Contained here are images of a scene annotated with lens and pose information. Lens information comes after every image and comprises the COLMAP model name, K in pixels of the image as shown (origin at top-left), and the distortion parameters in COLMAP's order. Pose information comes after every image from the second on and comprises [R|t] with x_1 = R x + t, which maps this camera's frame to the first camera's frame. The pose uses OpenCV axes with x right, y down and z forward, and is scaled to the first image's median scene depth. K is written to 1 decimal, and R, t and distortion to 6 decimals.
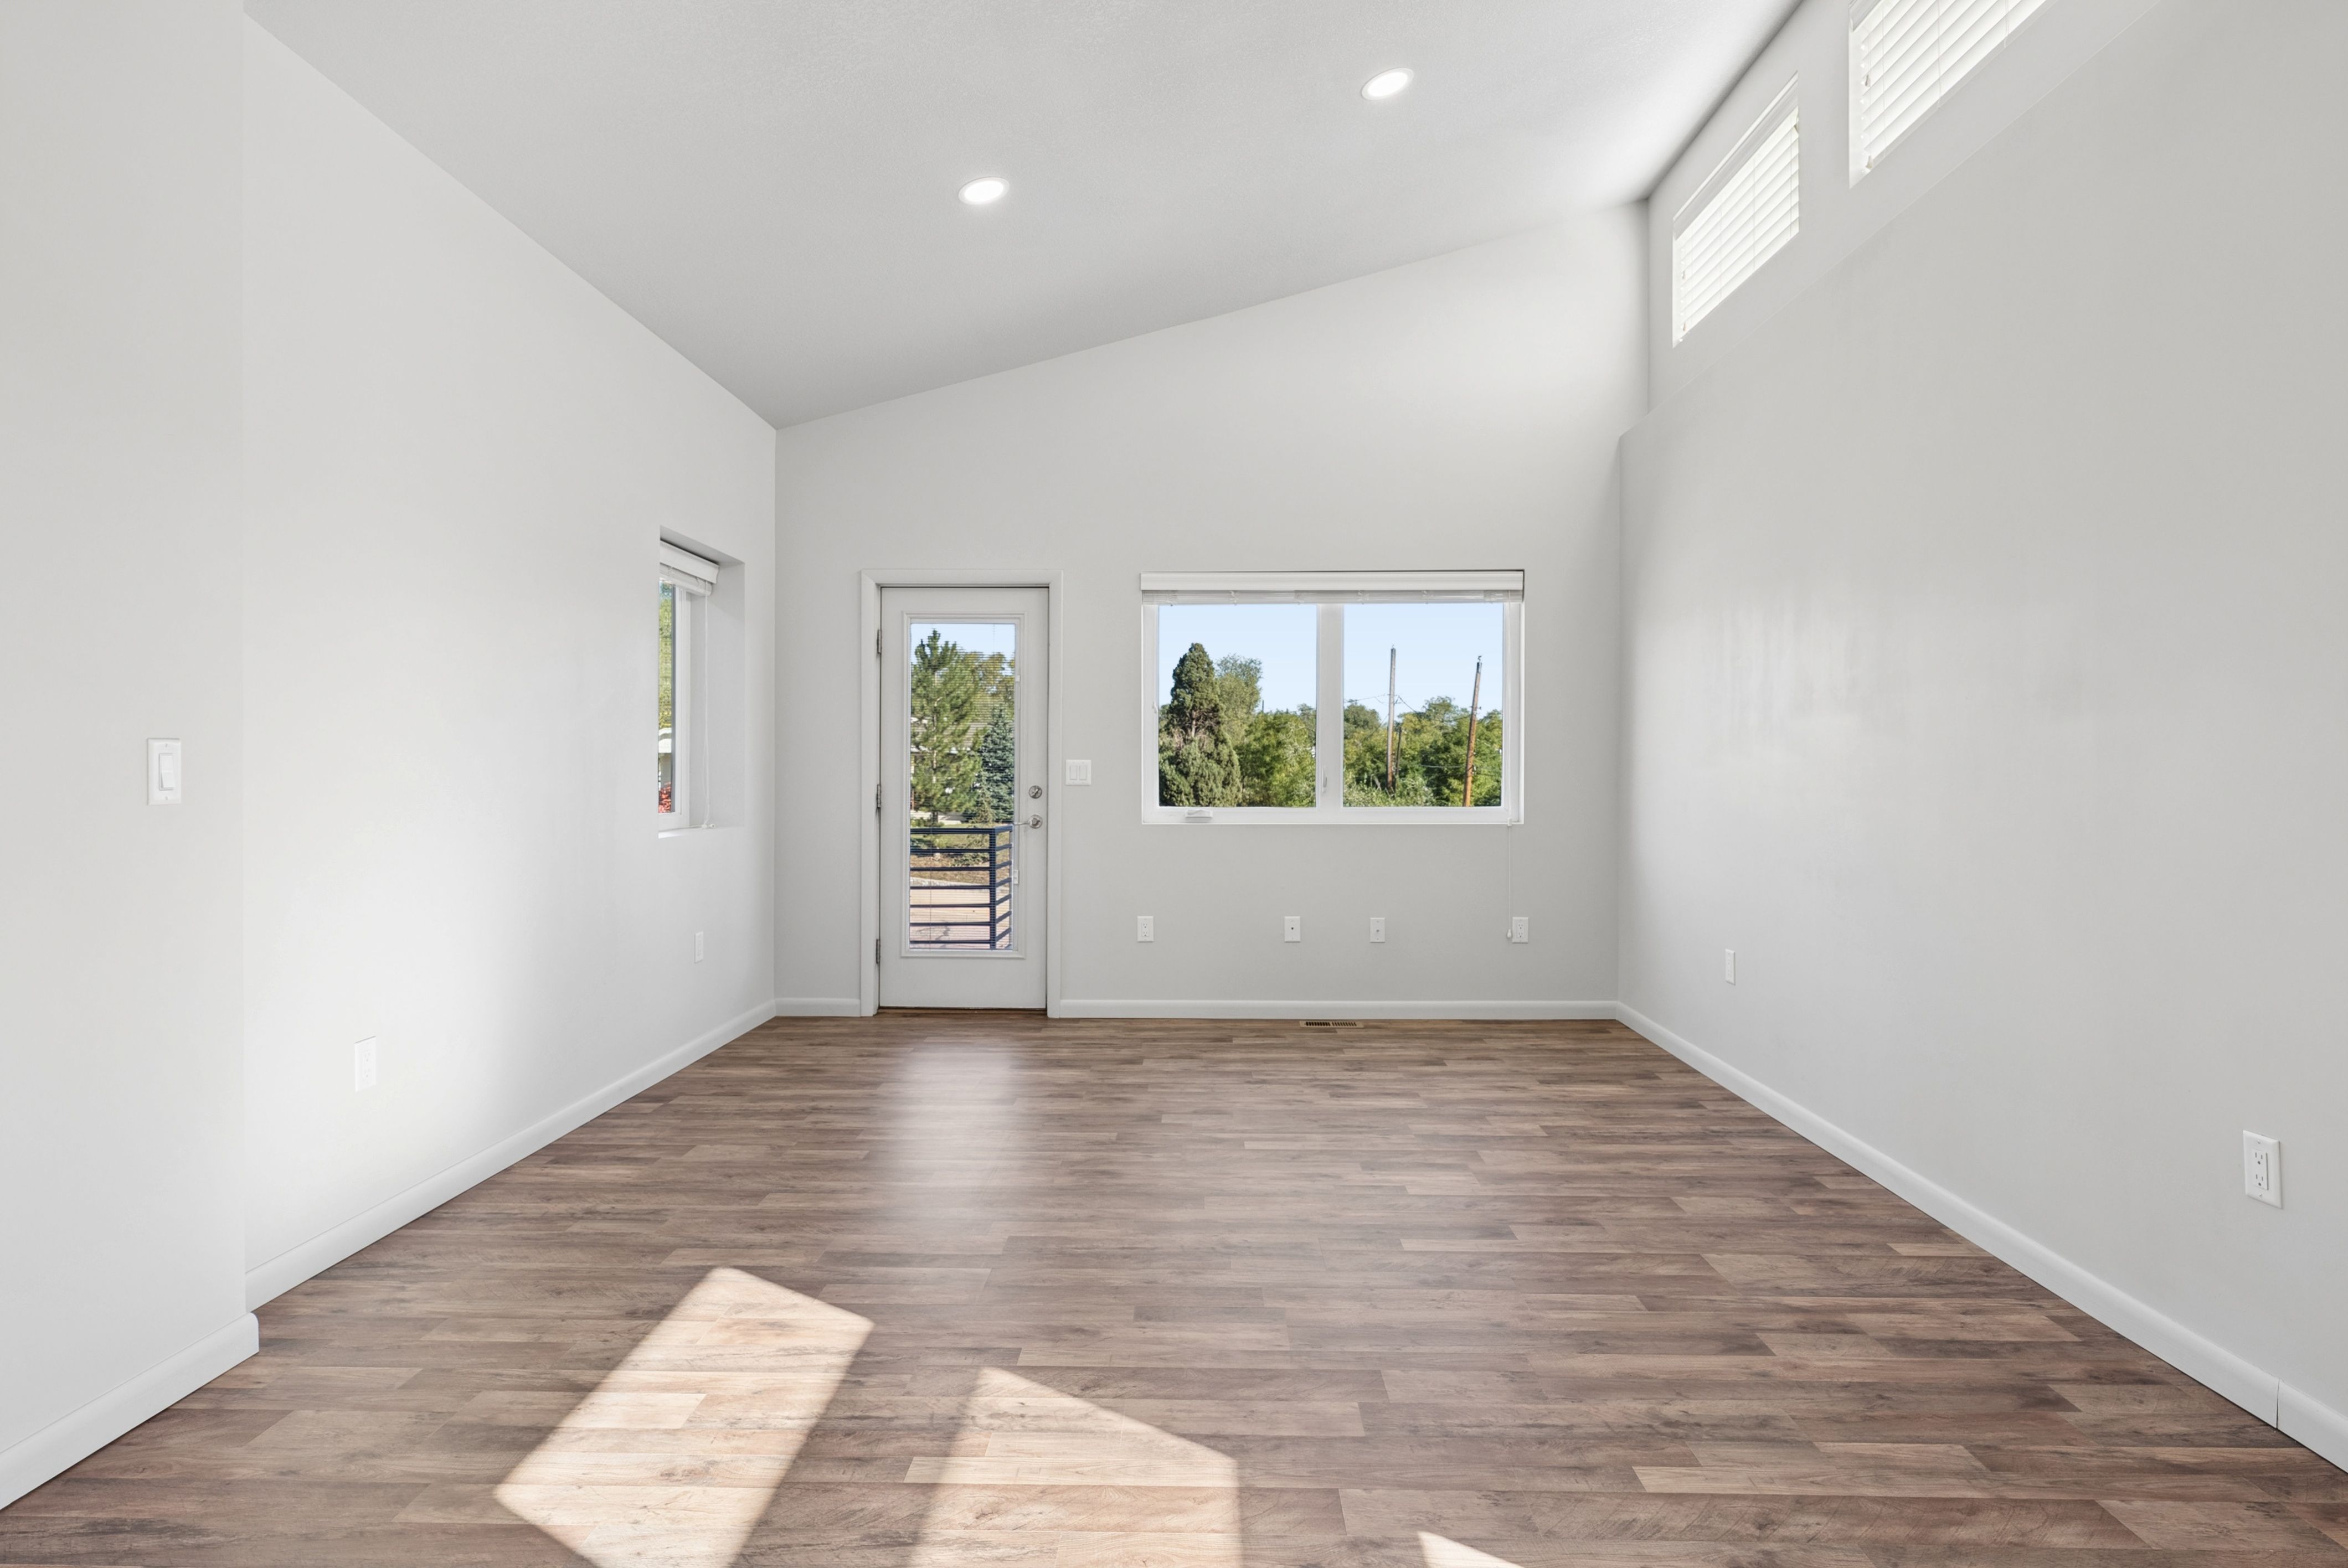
lens RADIAL K [[1266.9, 0, 1186.5], [0, 1266.9, 774.4], [0, 0, 1]] dist [0.005574, -0.002836]
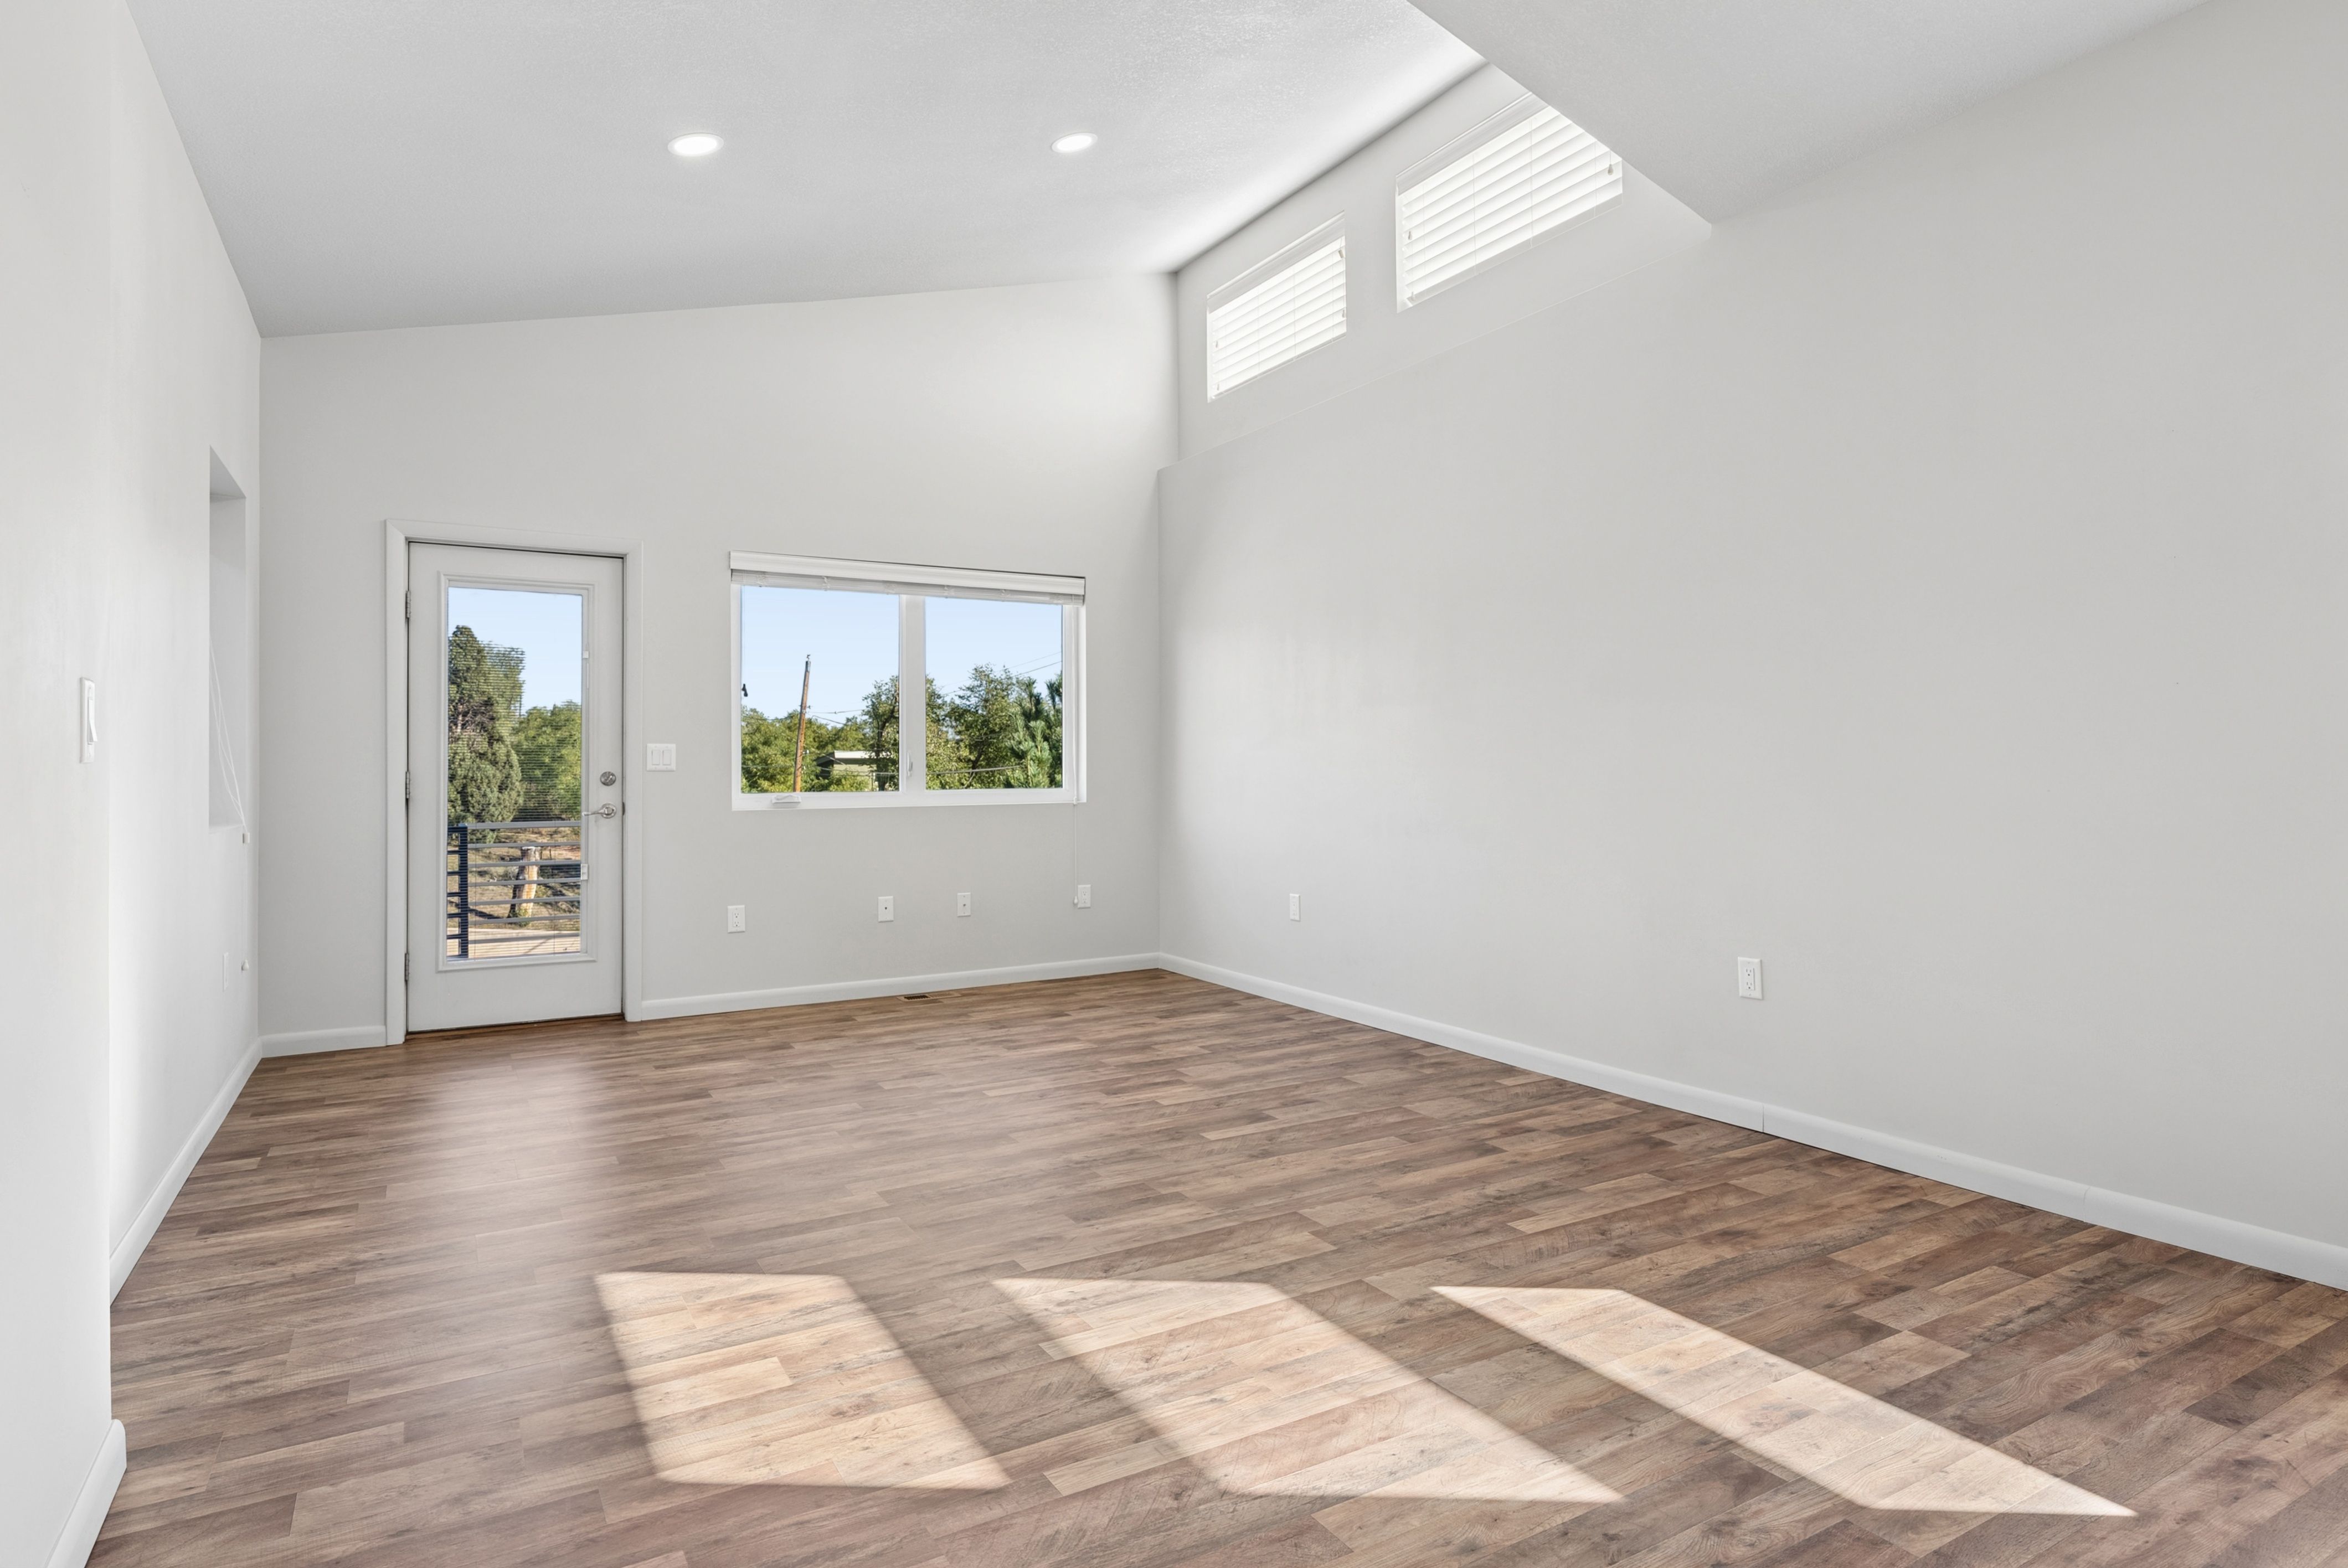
lens RADIAL K [[1266.9, 0, 1191.6], [0, 1266.9, 765.0], [0, 0, 1]] dist [0.005574, -0.002836]
pose [[0.848158, -0.004792, 0.529722, -0.508183], [0.009592, 0.999934, -0.006313, 0.028300], [-0.529657, 0.010435, 0.848148, -0.014935]]
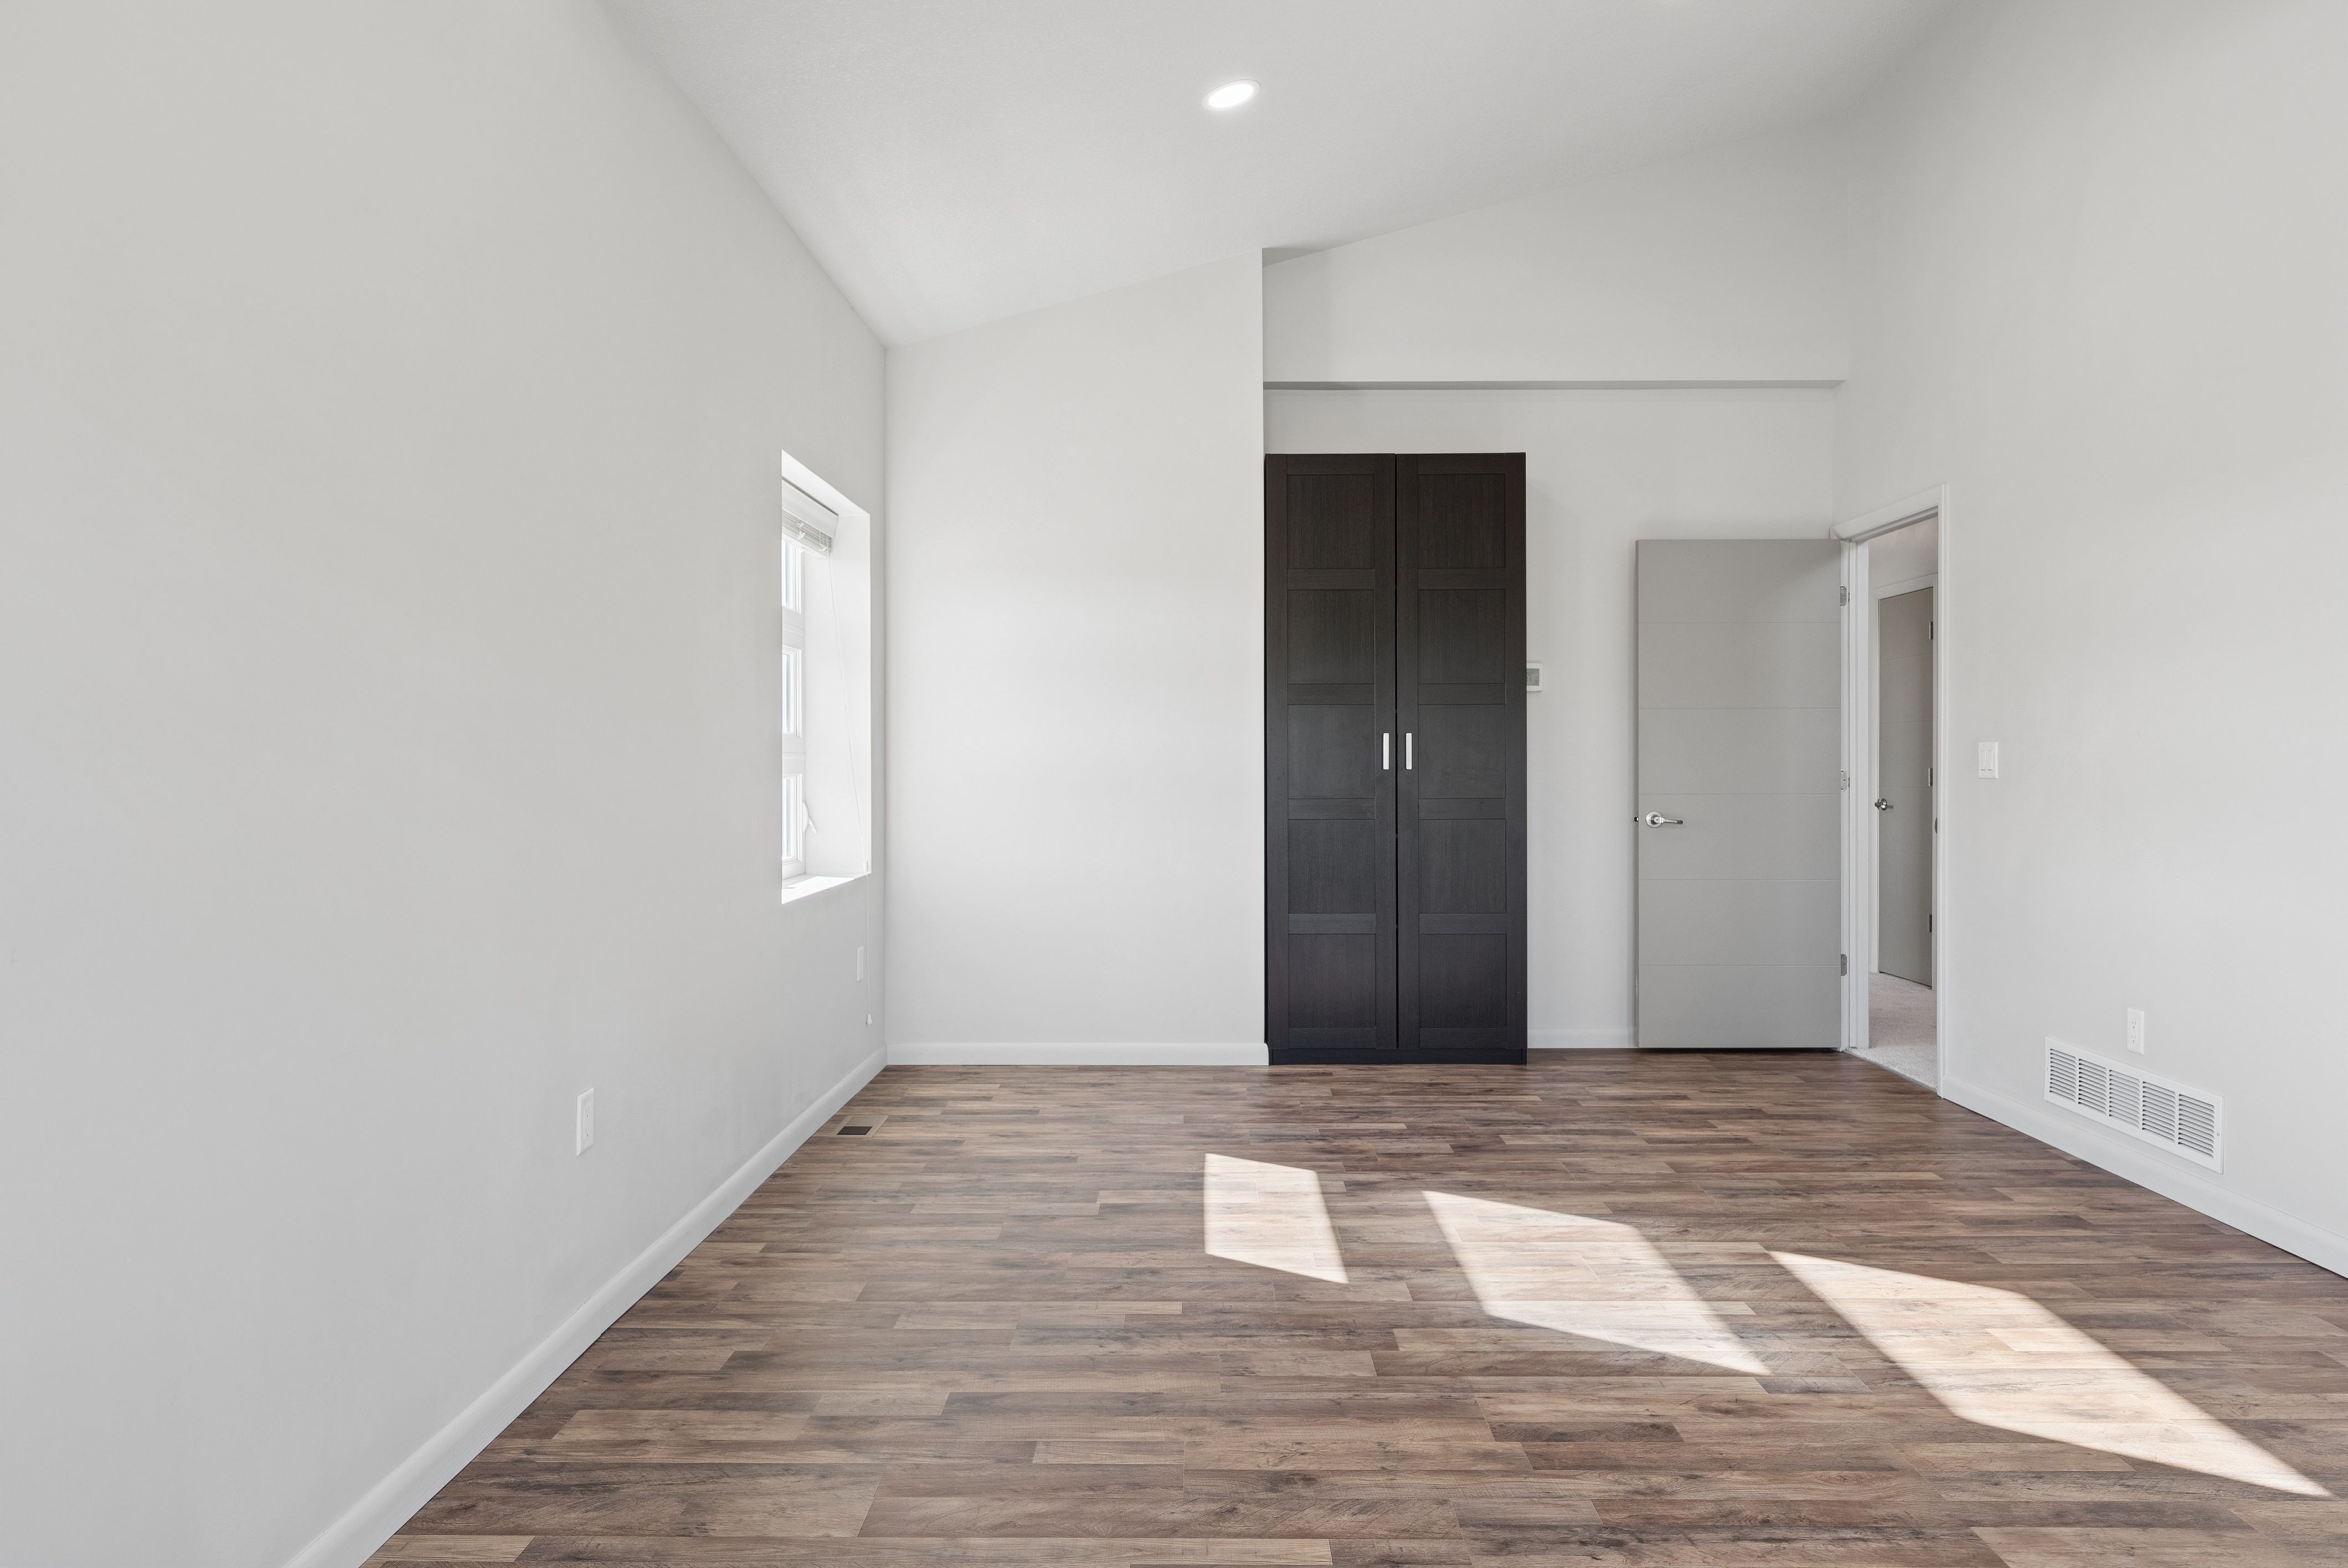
lens RADIAL K [[1530.0, 0, 1186.1], [0, 1530.0, 787.4], [0, 0, 1]] dist [0.004253, 0.000166]
pose [[-0.999989, 0.000609, -0.004624, 0.258581], [0.000517, 0.999800, 0.020002, -0.006075], [0.004636, 0.019999, -0.999789, 1.837724]]
